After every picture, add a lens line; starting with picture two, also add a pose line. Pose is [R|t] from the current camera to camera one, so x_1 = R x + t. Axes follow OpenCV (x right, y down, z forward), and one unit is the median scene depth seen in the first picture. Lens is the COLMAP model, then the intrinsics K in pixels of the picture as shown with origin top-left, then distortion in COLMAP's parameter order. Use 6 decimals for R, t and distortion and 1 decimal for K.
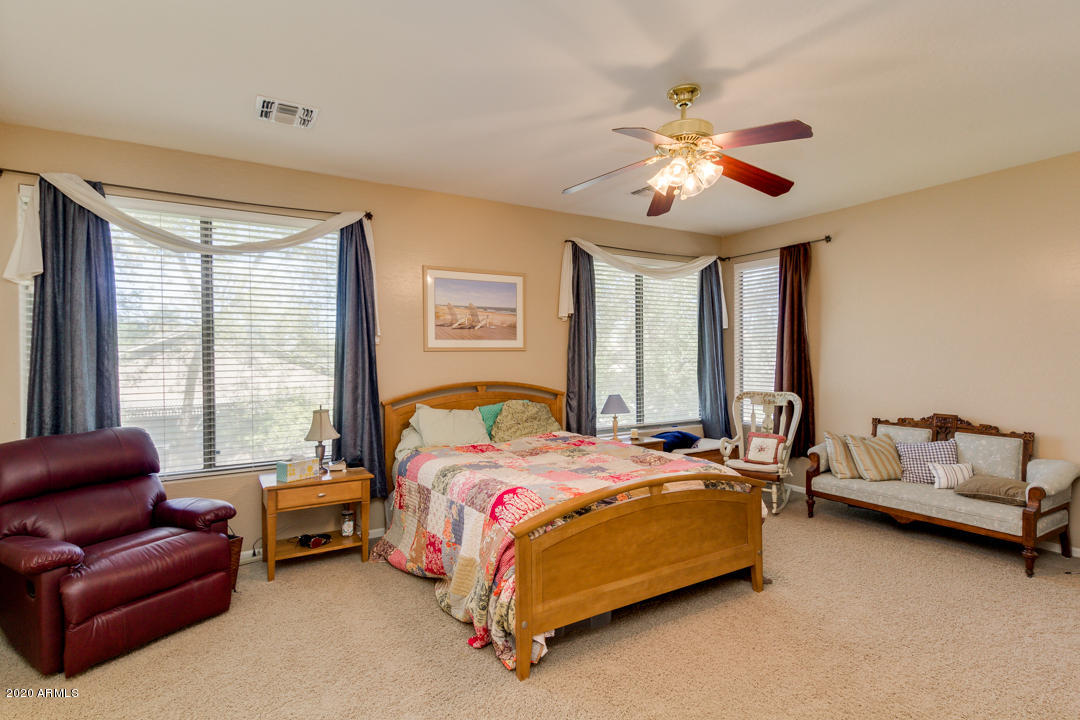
lens RADIAL K [[527.8, 0, 536.7], [0, 527.8, 359.9], [0, 0, 1]] dist [0.006076, 0.000498]
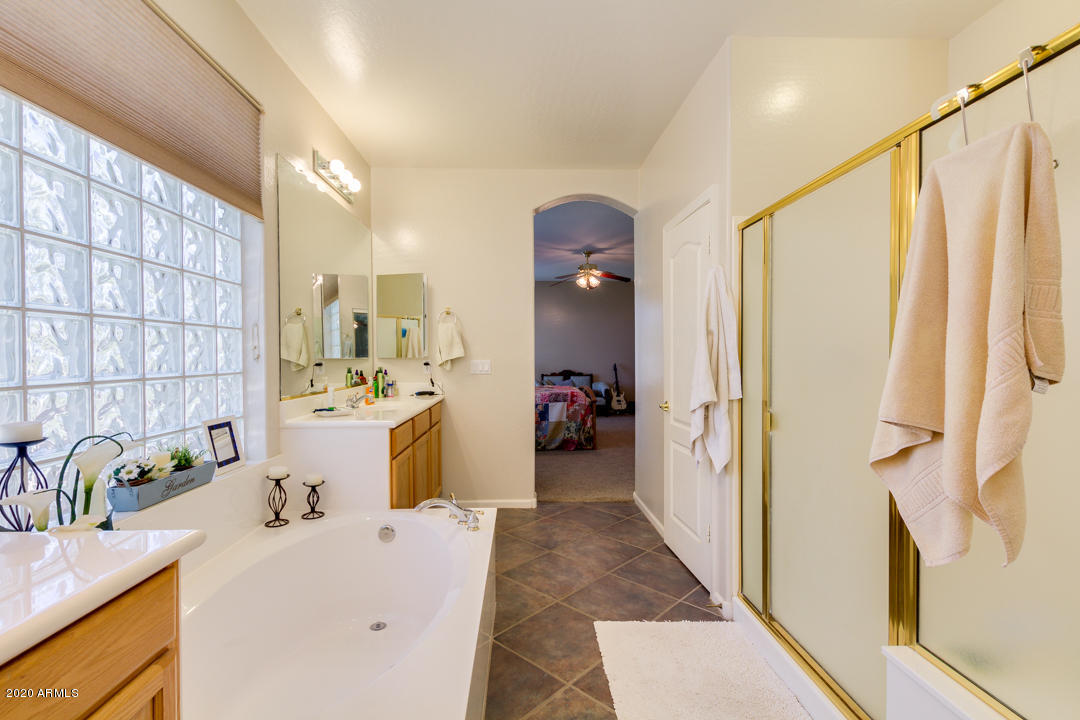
lens RADIAL K [[494.4, 0, 540.7], [0, 494.4, 360.0], [0, 0, 1]] dist [0.003917, -0.000187]
pose [[0.466044, -0.005756, 0.884743, -1.391835], [0.009379, 0.999955, 0.001565, 0.047854], [-0.884712, 0.007569, 0.466077, -0.015165]]
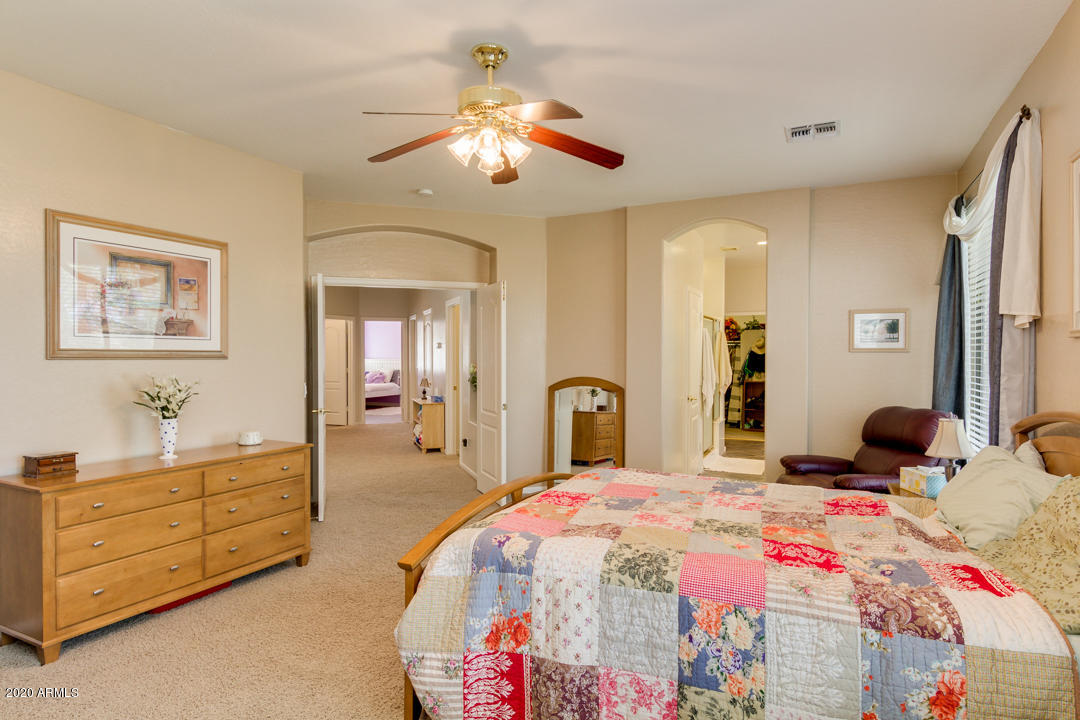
lens RADIAL K [[602.0, 0, 536.4], [0, 602.0, 362.3], [0, 0, 1]] dist [0.005385, 0.000562]
pose [[-0.829924, 0.018164, -0.557580, 0.492172], [0.003310, 0.999613, 0.027638, -0.010962], [0.557866, 0.021092, -0.829663, 1.183176]]
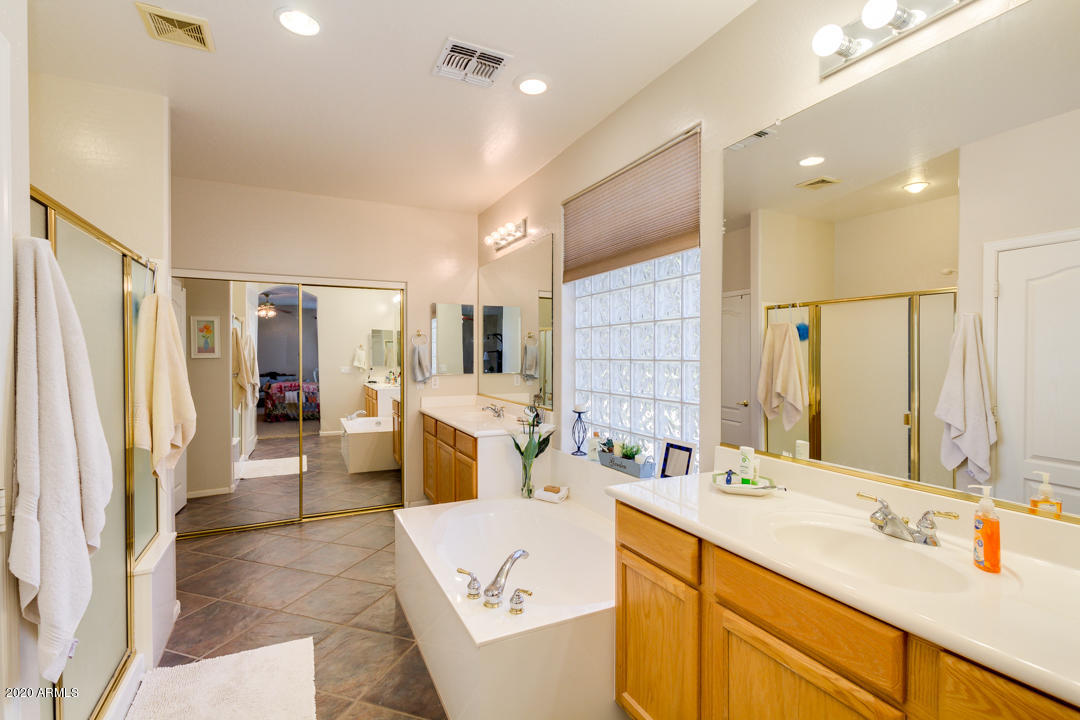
lens RADIAL K [[494.4, 0, 543.3], [0, 494.4, 360.2], [0, 0, 1]] dist [0.003917, -0.000187]
pose [[-0.069352, 0.014398, -0.997488, -0.630504], [-0.006273, 0.999870, 0.014869, 0.008928], [0.997573, 0.007288, -0.069253, 0.335840]]
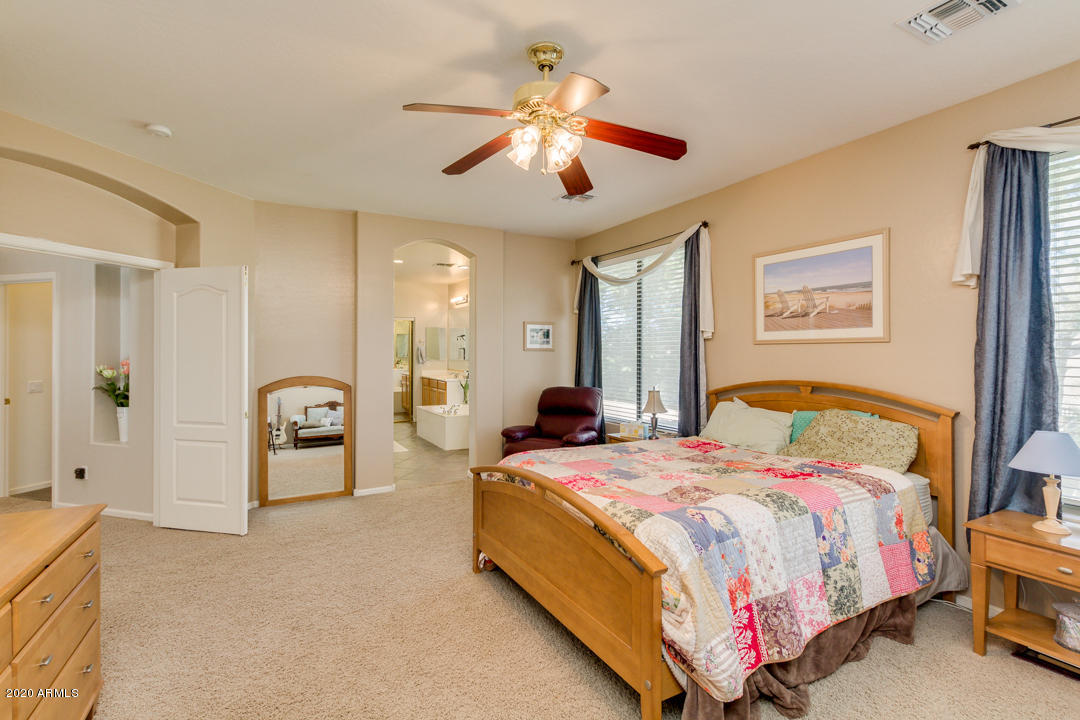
lens RADIAL K [[494.4, 0, 536.6], [0, 494.4, 350.6], [0, 0, 1]] dist [0.003917, -0.000187]
pose [[-0.035922, 0.006640, -0.999333, 0.699166], [-0.009878, 0.999927, 0.006999, -0.007413], [0.999306, 0.010123, -0.035854, 0.639155]]
